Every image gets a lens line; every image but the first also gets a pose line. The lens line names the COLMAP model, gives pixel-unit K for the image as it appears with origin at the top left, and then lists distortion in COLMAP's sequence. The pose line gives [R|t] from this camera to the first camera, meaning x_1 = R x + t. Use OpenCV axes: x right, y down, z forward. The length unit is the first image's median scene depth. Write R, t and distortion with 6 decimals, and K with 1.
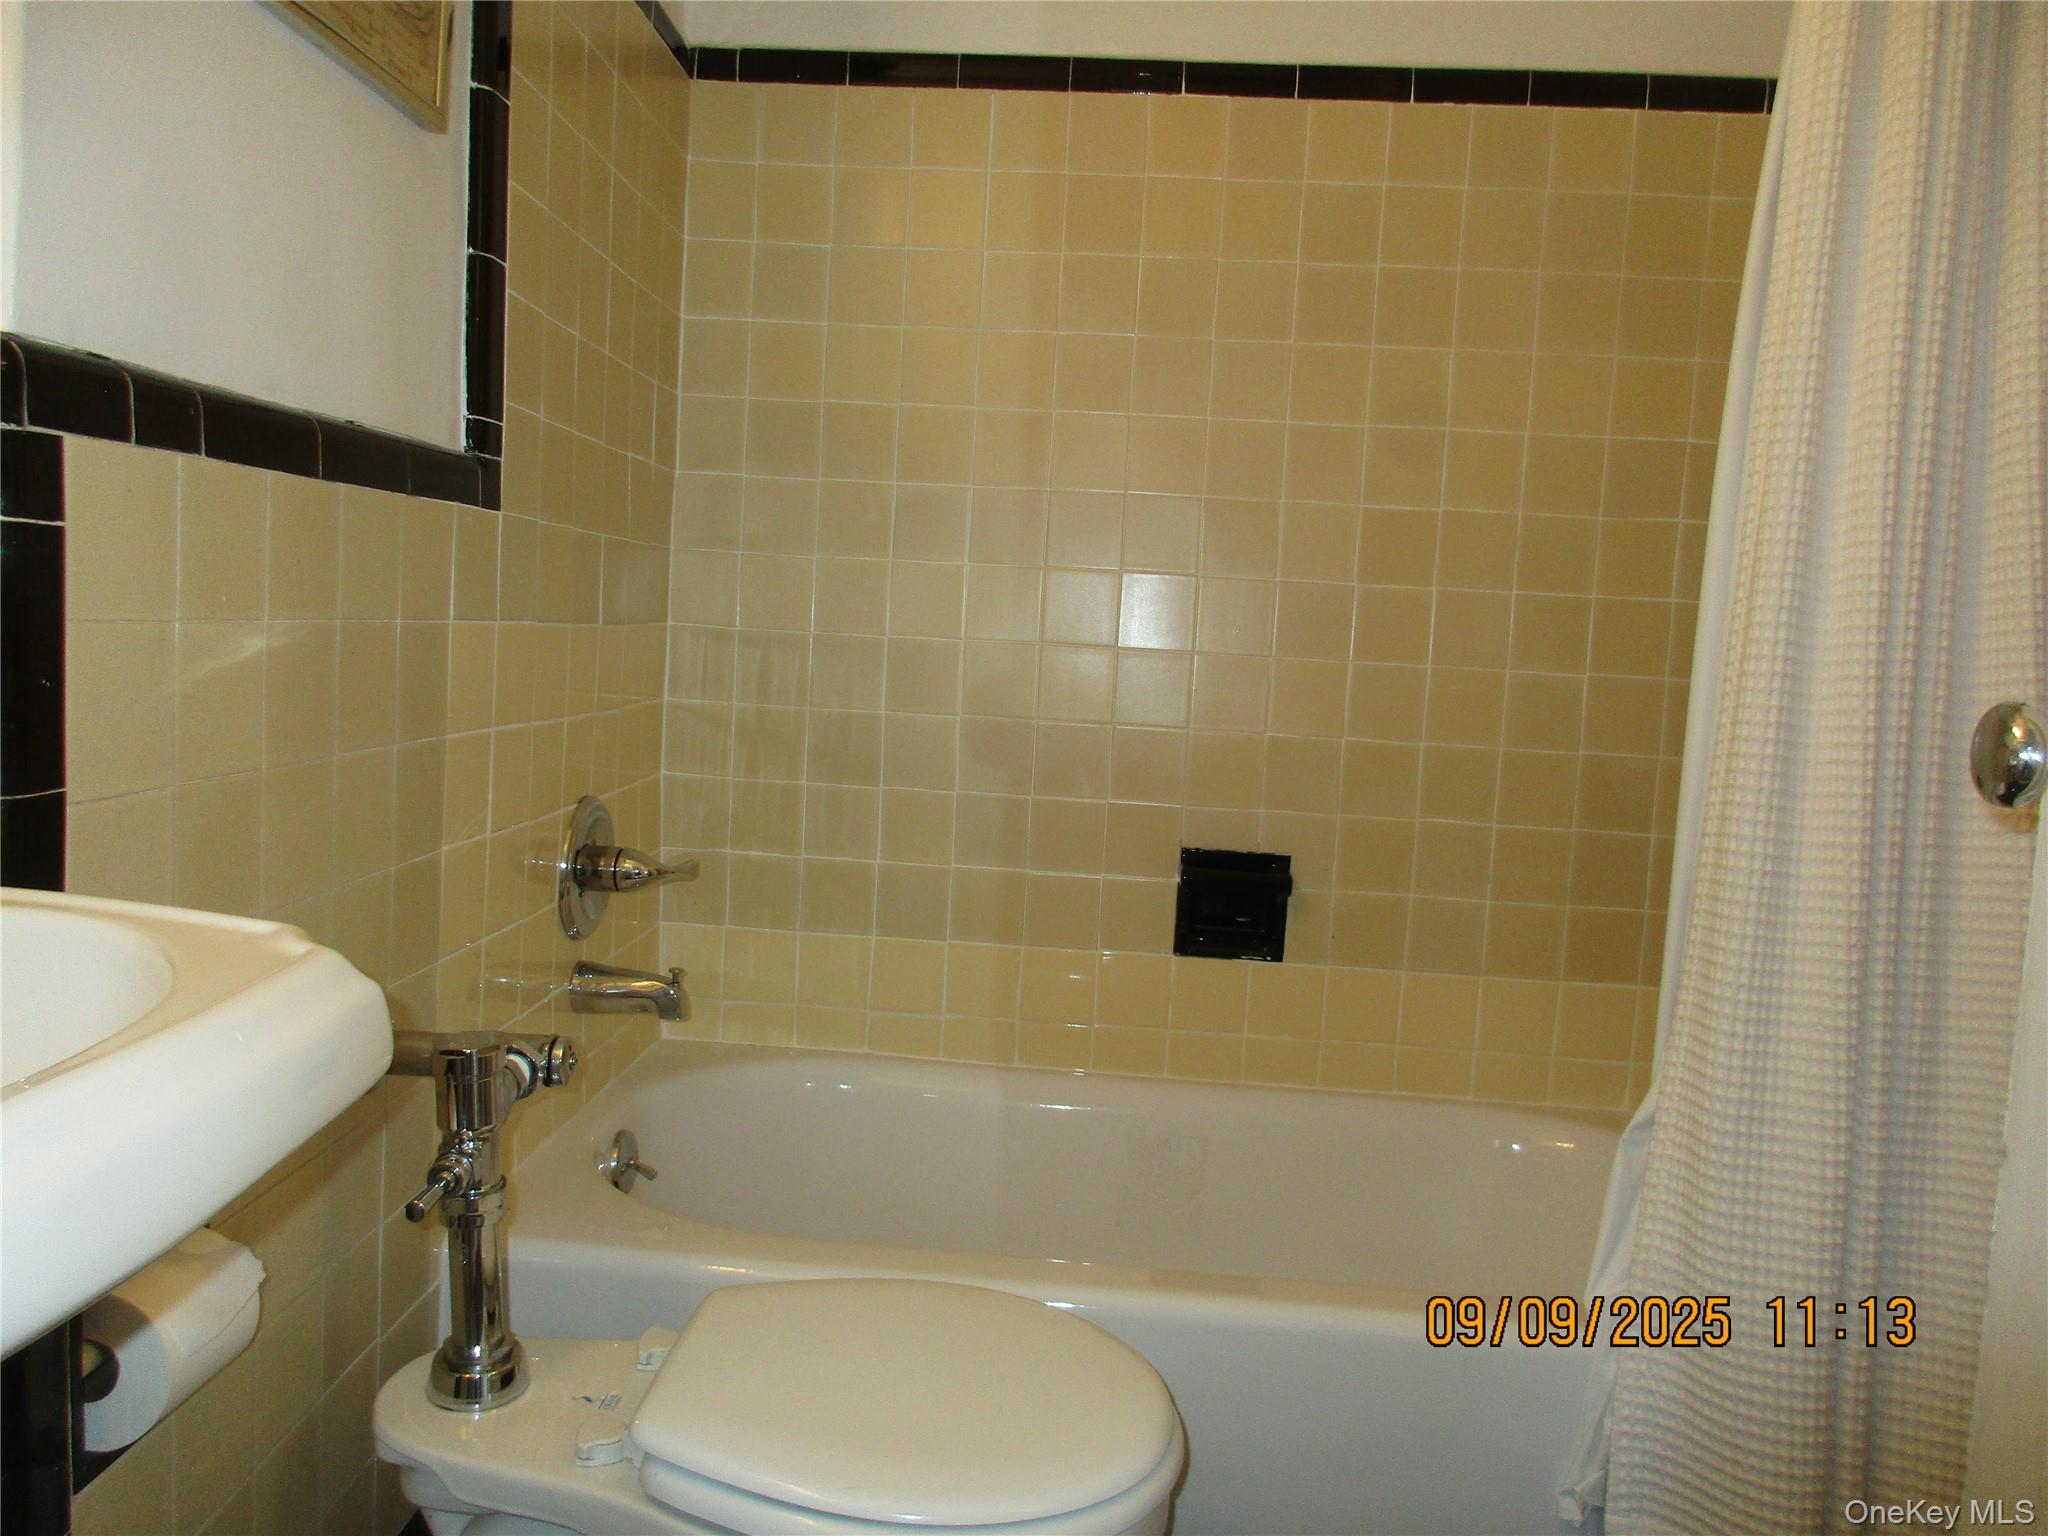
lens RADIAL K [[1504.9, 0, 1024.0], [0, 1504.9, 768.0], [0, 0, 1]] dist [-0.009577, -0.005289]
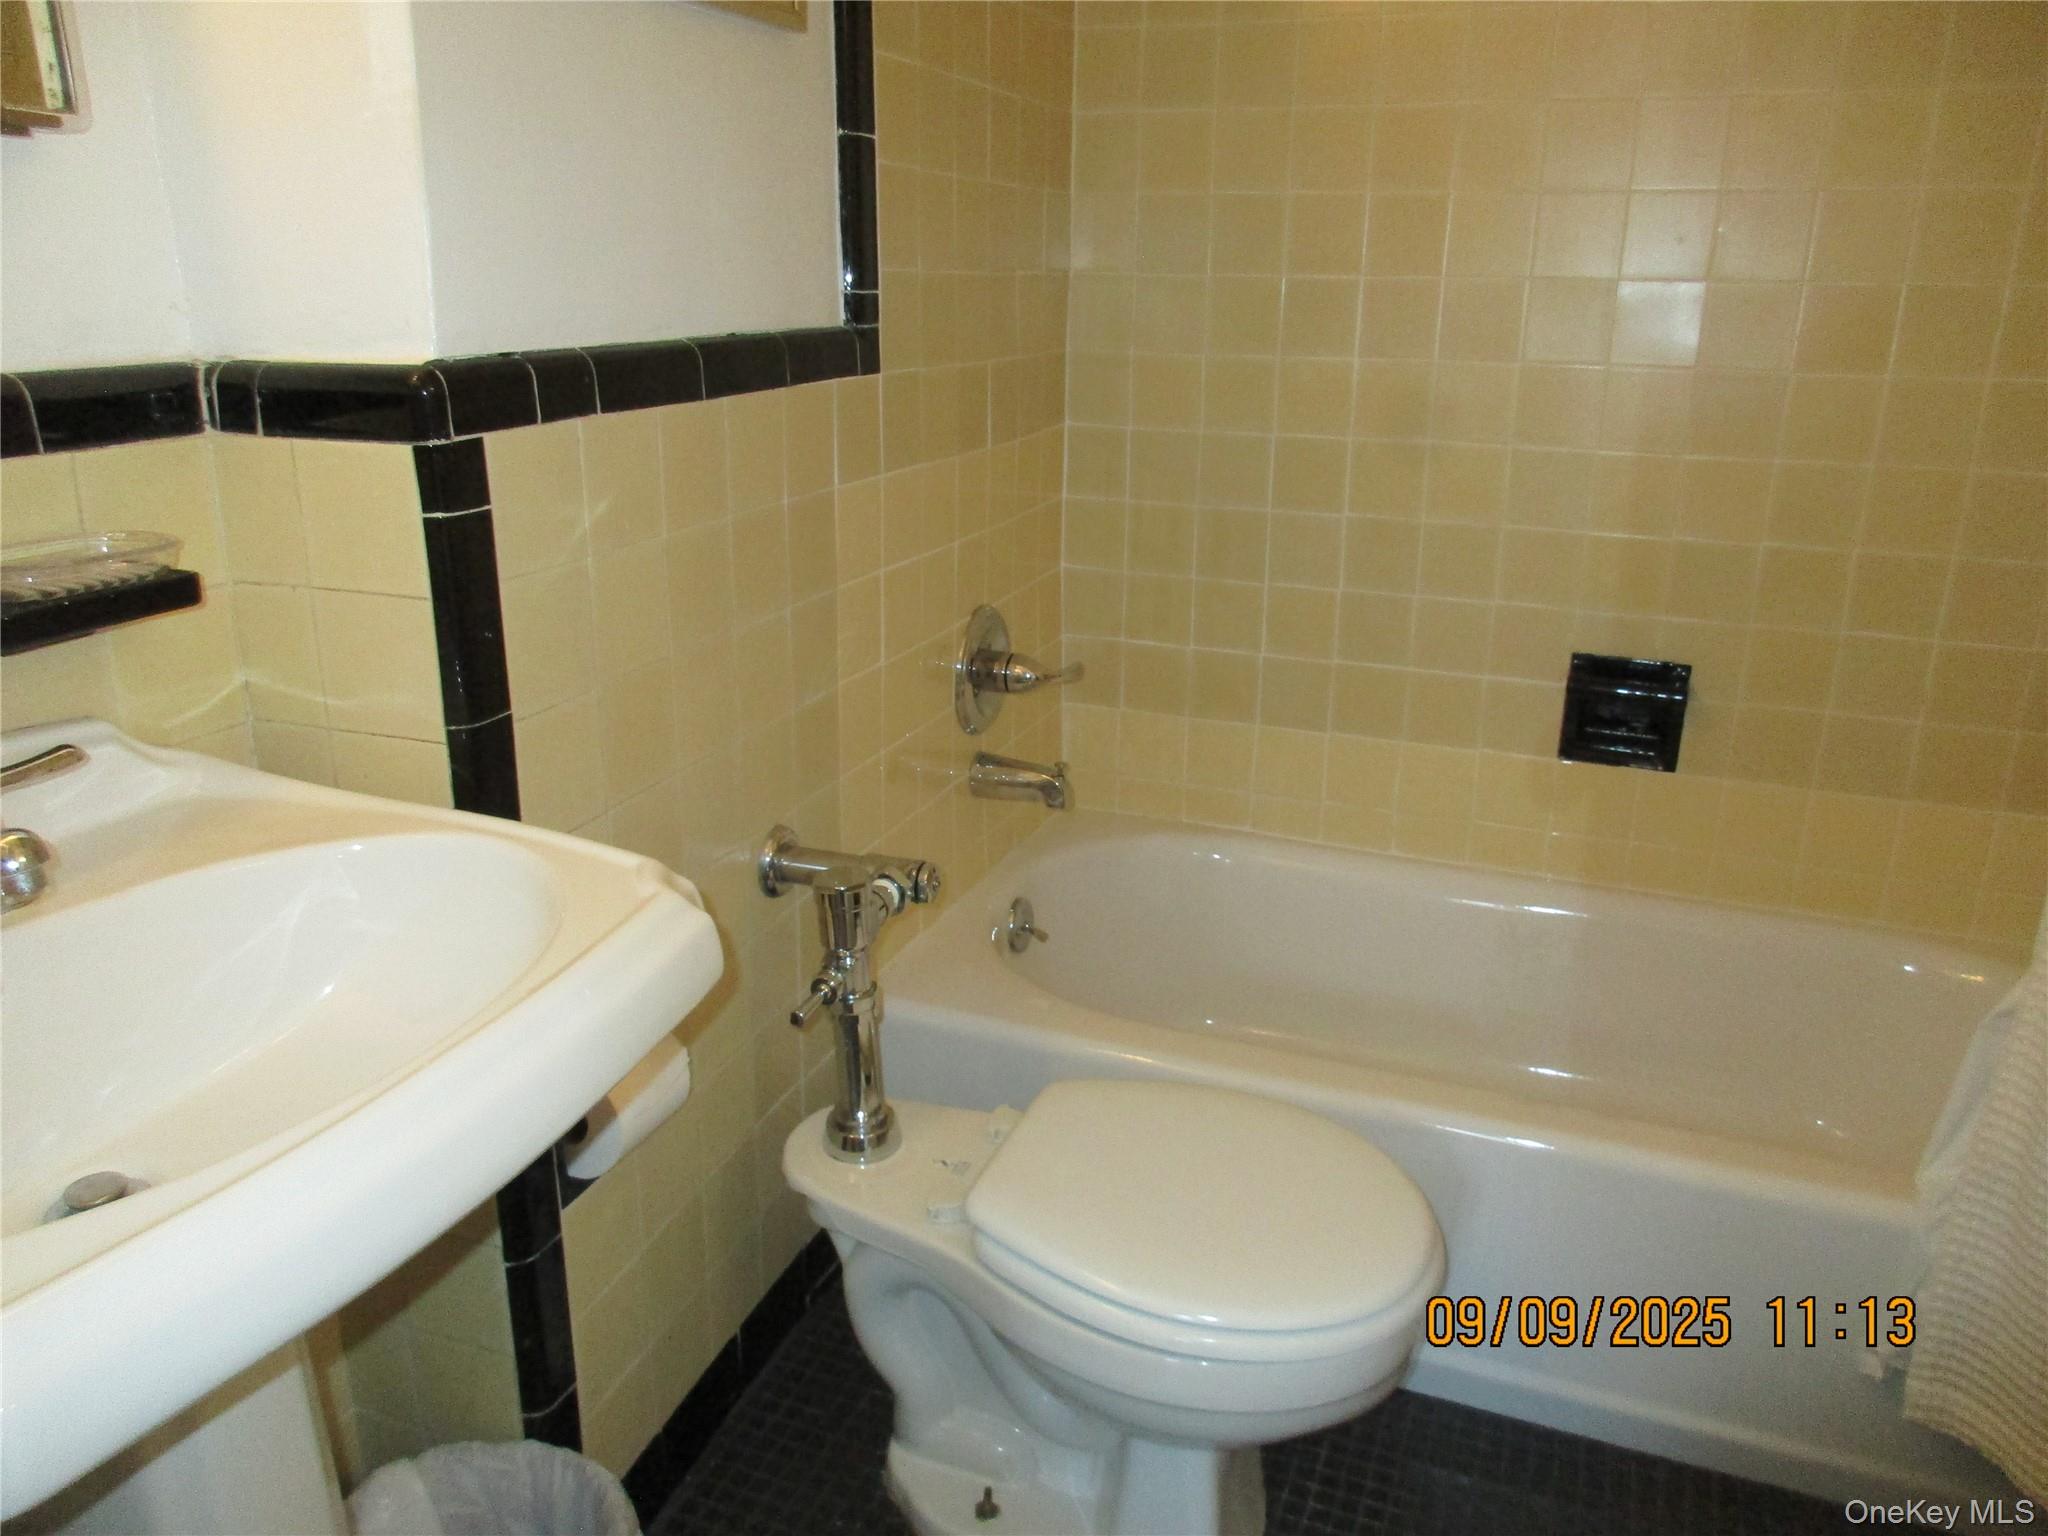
lens RADIAL K [[1504.9, 0, 1024.0], [0, 1504.9, 768.0], [0, 0, 1]] dist [-0.009577, -0.005289]
pose [[0.949075, 0.054568, -0.310289, 0.112932], [0.012976, 0.977280, 0.211555, -0.128417], [0.314783, -0.204808, 0.926804, -0.042349]]
